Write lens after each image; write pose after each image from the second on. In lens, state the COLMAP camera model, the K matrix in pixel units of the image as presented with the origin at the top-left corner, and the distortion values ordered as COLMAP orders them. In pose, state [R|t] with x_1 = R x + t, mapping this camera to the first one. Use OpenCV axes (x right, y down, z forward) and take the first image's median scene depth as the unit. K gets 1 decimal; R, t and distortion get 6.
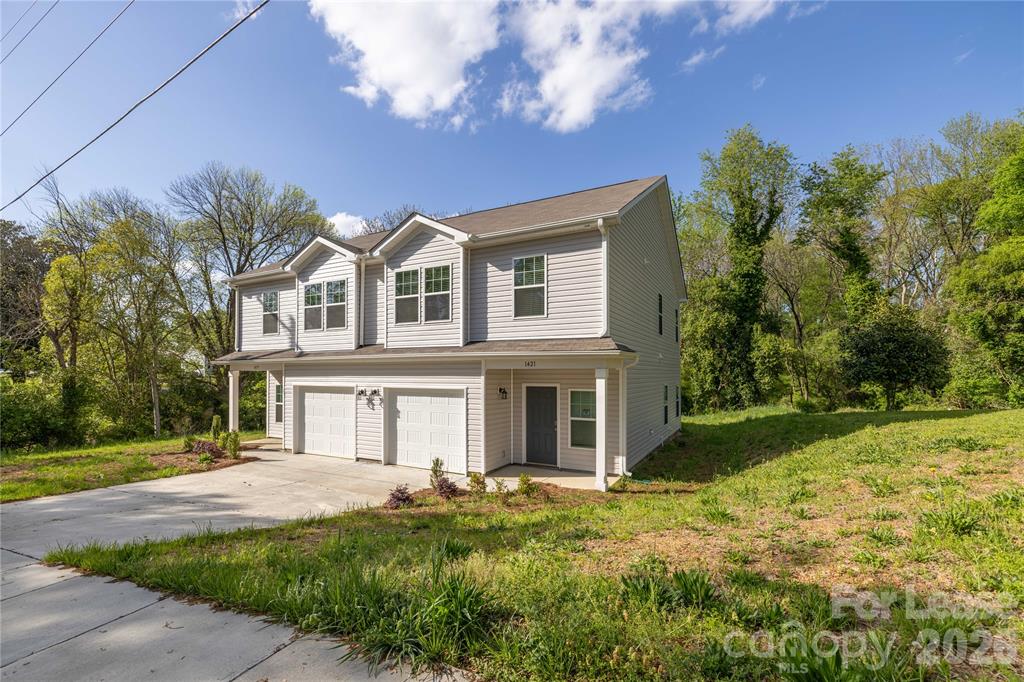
lens RADIAL K [[467.2, 0, 510.9], [0, 467.2, 357.3], [0, 0, 1]] dist [-0.000849, -0.000073]
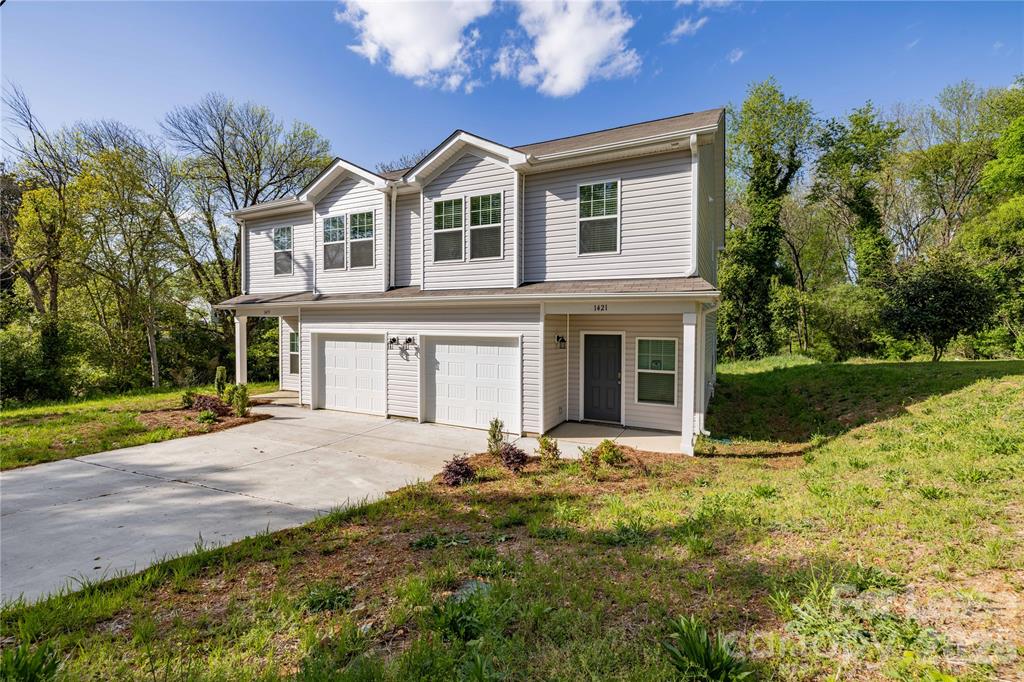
lens RADIAL K [[427.0, 0, 540.5], [0, 427.0, 326.0], [0, 0, 1]] dist [0.000598, 0.000078]
pose [[0.997282, 0.005678, 0.073456, -0.094666], [-0.008366, 0.999304, 0.036341, 0.014927], [-0.073199, -0.036857, 0.996636, 0.166945]]
